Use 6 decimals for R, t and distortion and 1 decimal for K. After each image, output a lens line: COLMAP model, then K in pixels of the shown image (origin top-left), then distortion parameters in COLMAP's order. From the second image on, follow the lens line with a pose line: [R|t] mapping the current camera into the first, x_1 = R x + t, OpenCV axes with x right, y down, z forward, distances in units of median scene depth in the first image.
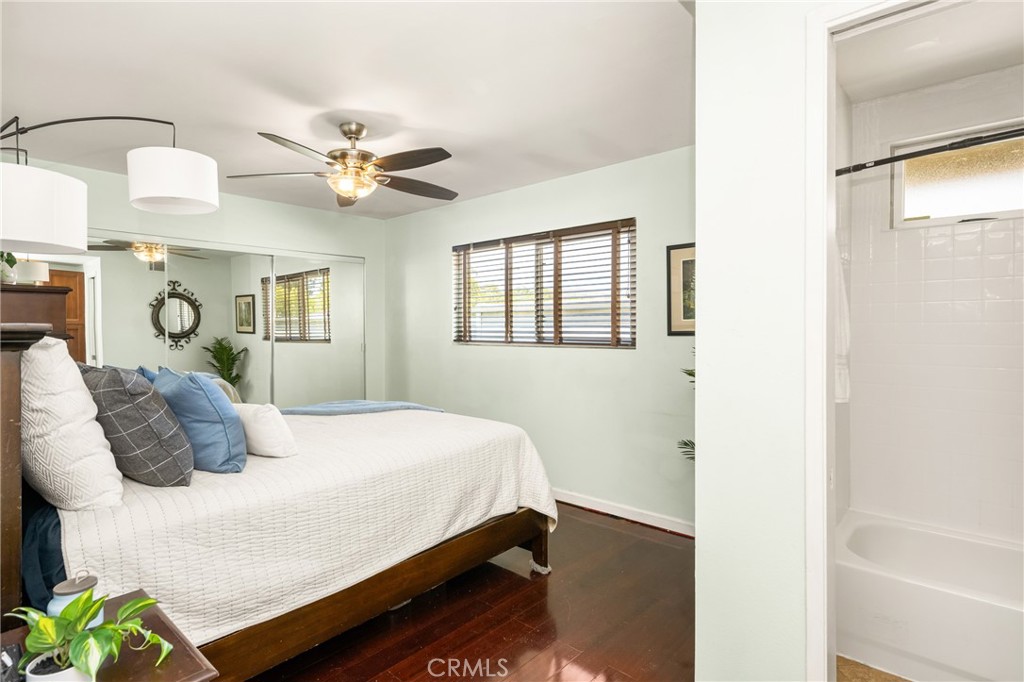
lens RADIAL K [[505.9, 0, 474.4], [0, 505.9, 326.6], [0, 0, 1]] dist [0.001394, 0.000104]
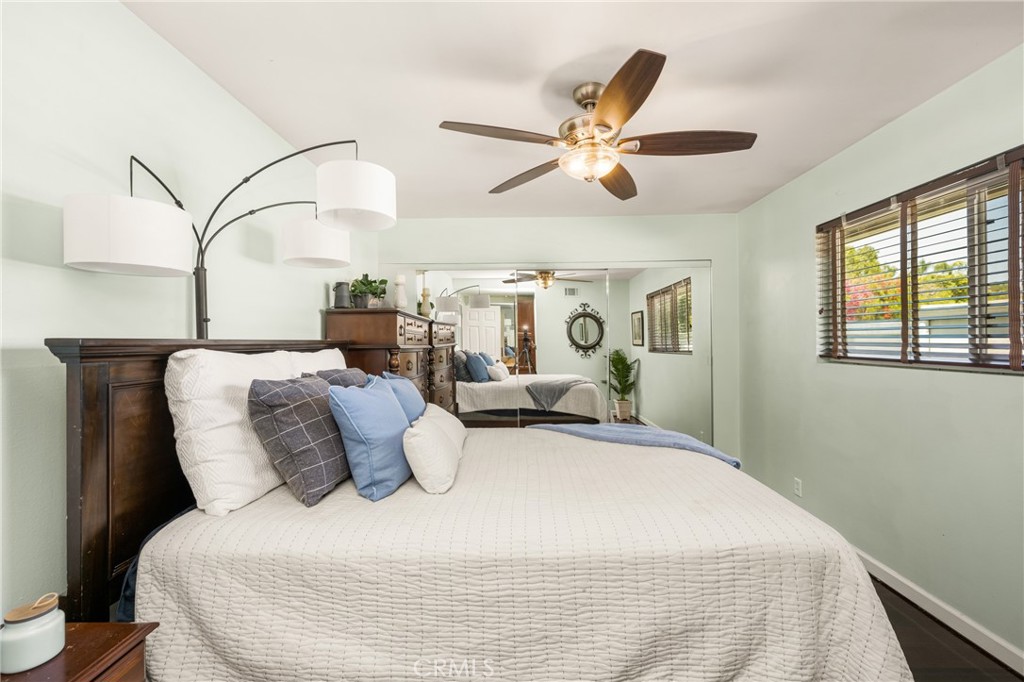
lens RADIAL K [[429.6, 0, 512.0], [0, 429.6, 341.0], [0, 0, 1]] dist [-0.000927, 0.000122]
pose [[0.685530, -0.004578, -0.728030, 0.108061], [0.007199, 0.999974, 0.000491, 0.002009], [0.728009, -0.005577, 0.685545, 0.277036]]
